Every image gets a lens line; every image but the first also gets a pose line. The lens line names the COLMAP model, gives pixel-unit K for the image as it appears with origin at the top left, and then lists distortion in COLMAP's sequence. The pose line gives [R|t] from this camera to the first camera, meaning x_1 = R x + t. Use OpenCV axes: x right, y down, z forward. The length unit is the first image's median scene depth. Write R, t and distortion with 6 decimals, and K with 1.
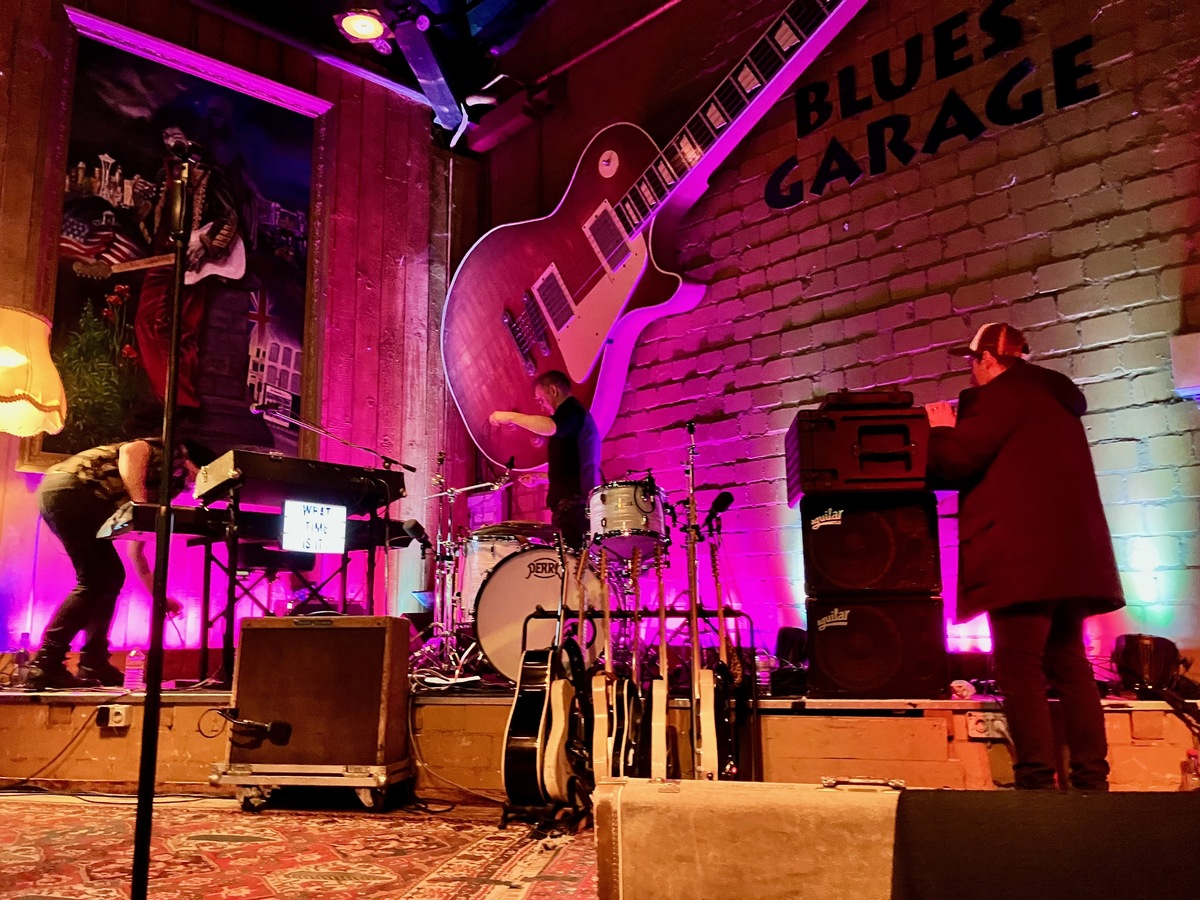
lens RADIAL K [[969.3, 0, 600.0], [0, 969.3, 450.0], [0, 0, 1]] dist [0.018315, -0.030577]
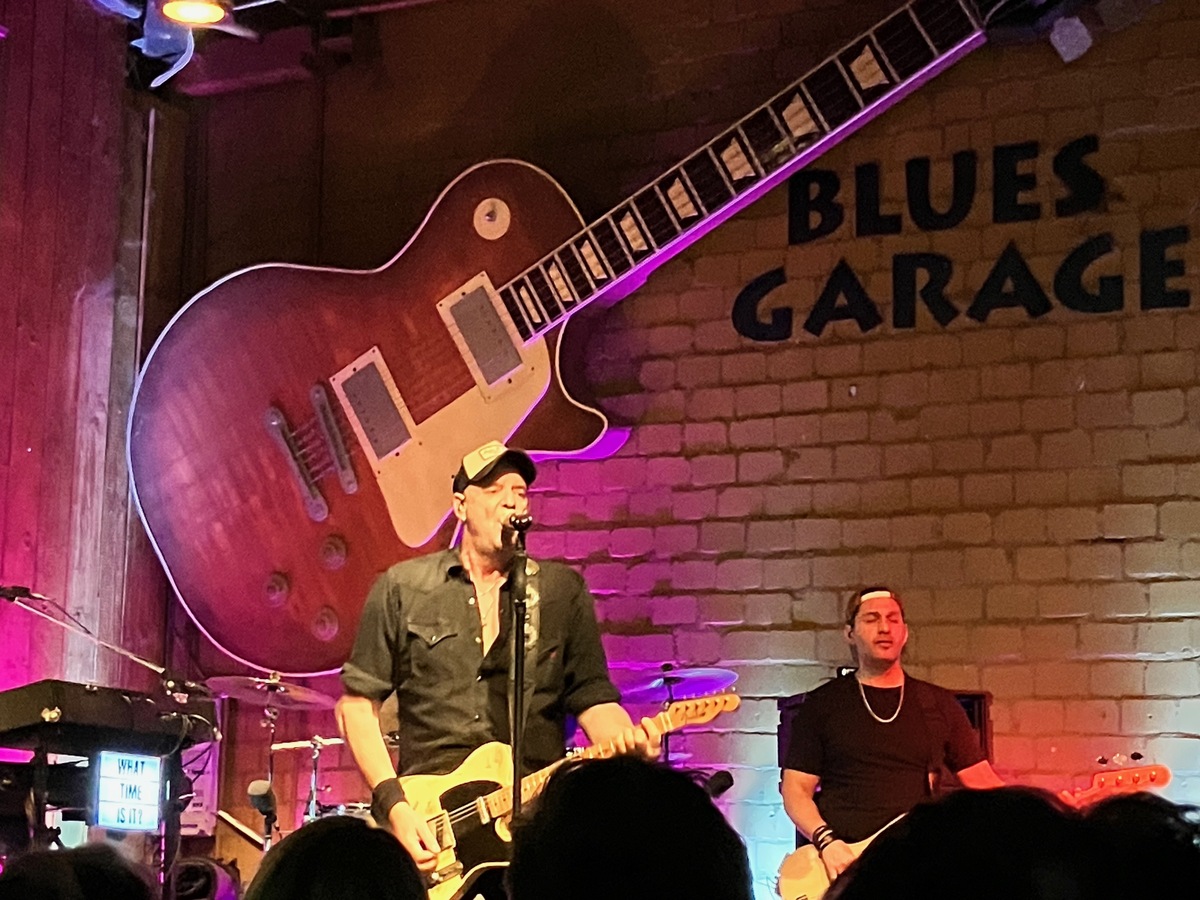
lens RADIAL K [[2498.4, 0, 600.0], [0, 2498.4, 450.0], [0, 0, 1]] dist [0.213625, -0.239992]
pose [[0.948114, 0.077110, 0.308439, -0.549019], [-0.078946, 0.996857, -0.006541, -0.174105], [-0.307974, -0.018149, 0.951222, -0.792175]]
